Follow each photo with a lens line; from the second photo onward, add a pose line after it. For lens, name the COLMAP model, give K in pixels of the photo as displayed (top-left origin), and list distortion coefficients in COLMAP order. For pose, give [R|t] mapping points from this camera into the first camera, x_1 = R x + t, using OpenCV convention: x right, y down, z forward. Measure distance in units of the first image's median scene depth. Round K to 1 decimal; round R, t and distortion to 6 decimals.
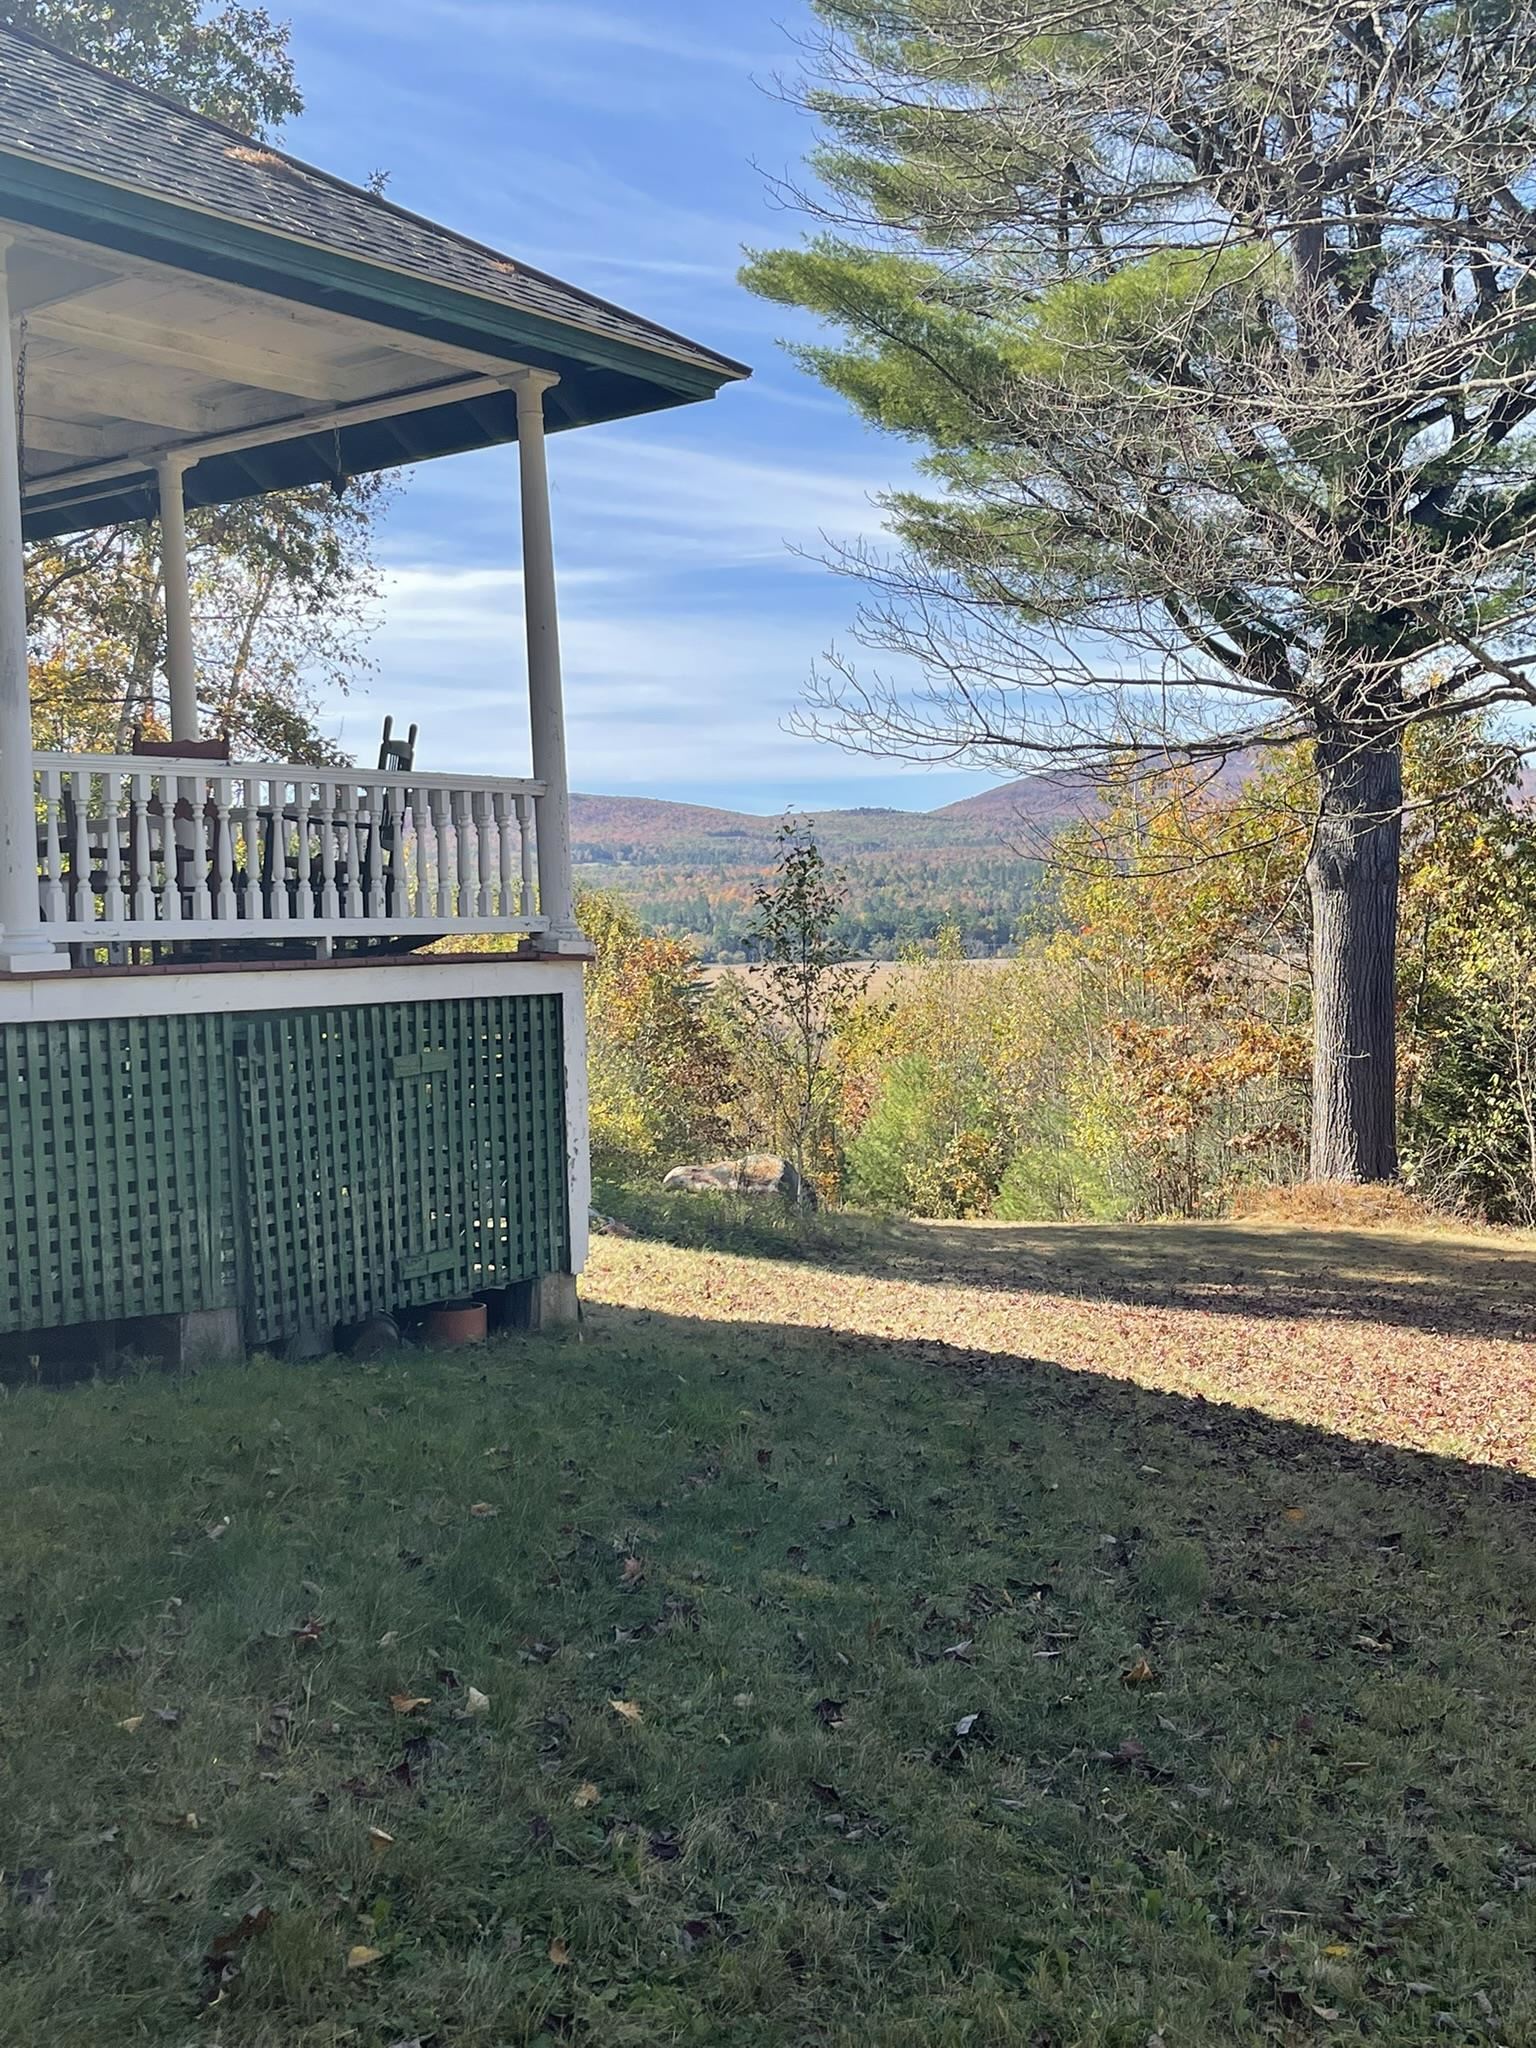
lens RADIAL K [[2264.4, 0, 774.9], [0, 2264.4, 1020.5], [0, 0, 1]] dist [0.108280, 0.000000]
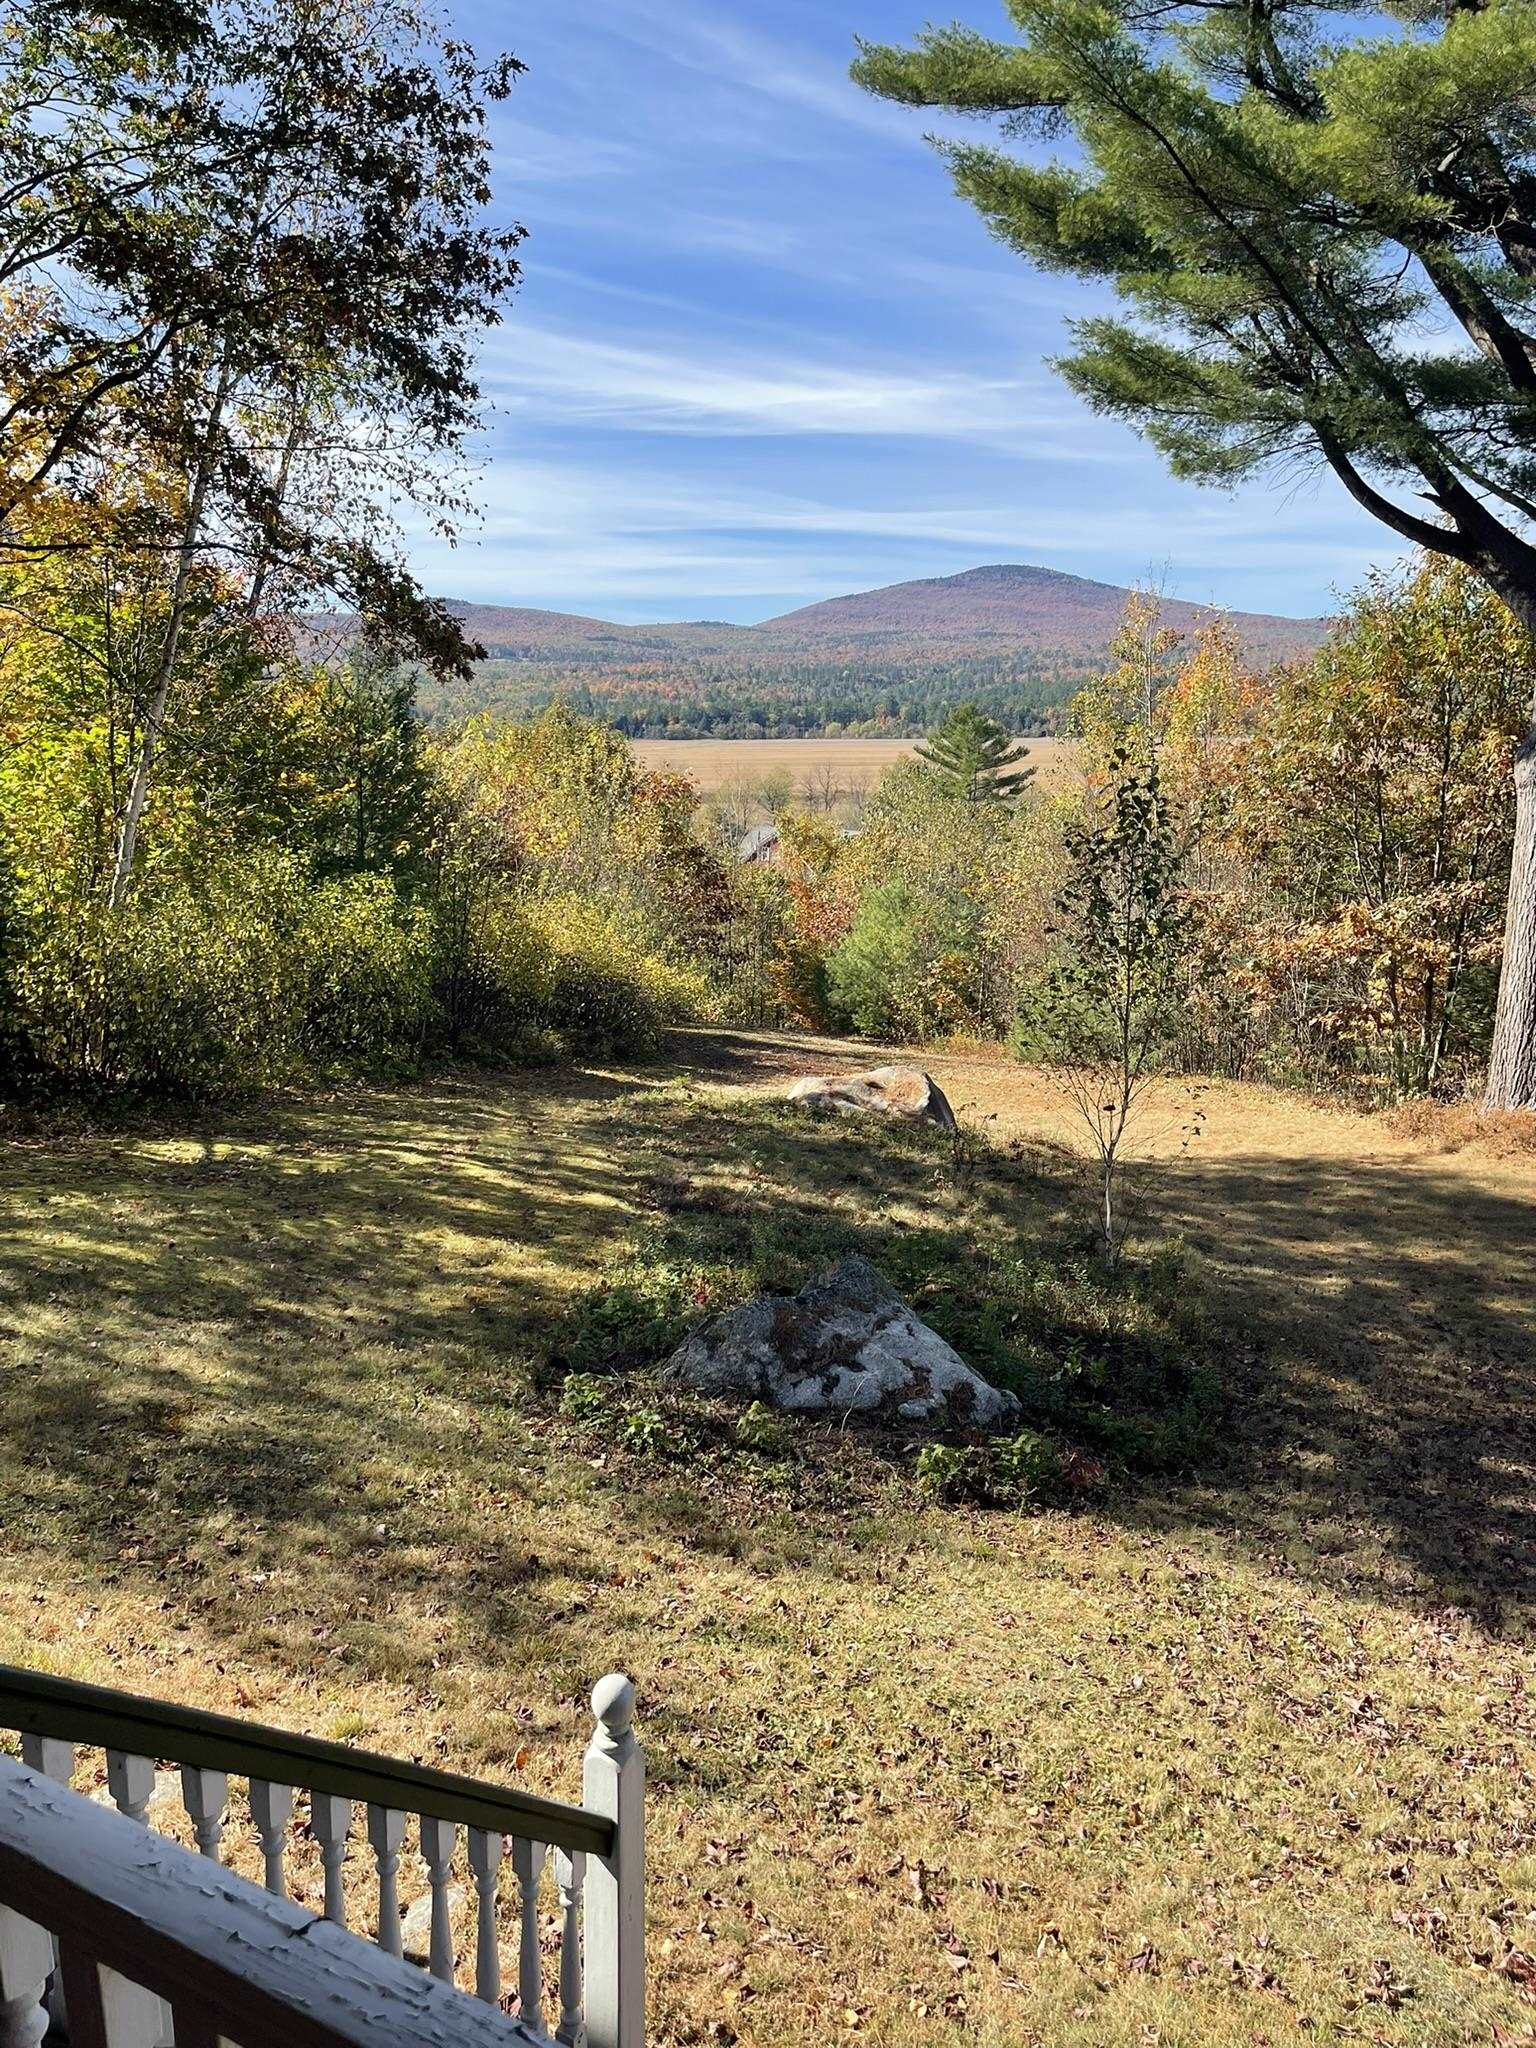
lens RADIAL K [[1651.8, 0, 758.0], [0, 1651.8, 1030.9], [0, 0, 1]] dist [0.038894, -0.012092]
pose [[0.997386, 0.002552, 0.072206, -0.103756], [-0.013242, 0.988903, 0.147973, -0.050662], [-0.071027, -0.148542, 0.986352, 0.313503]]
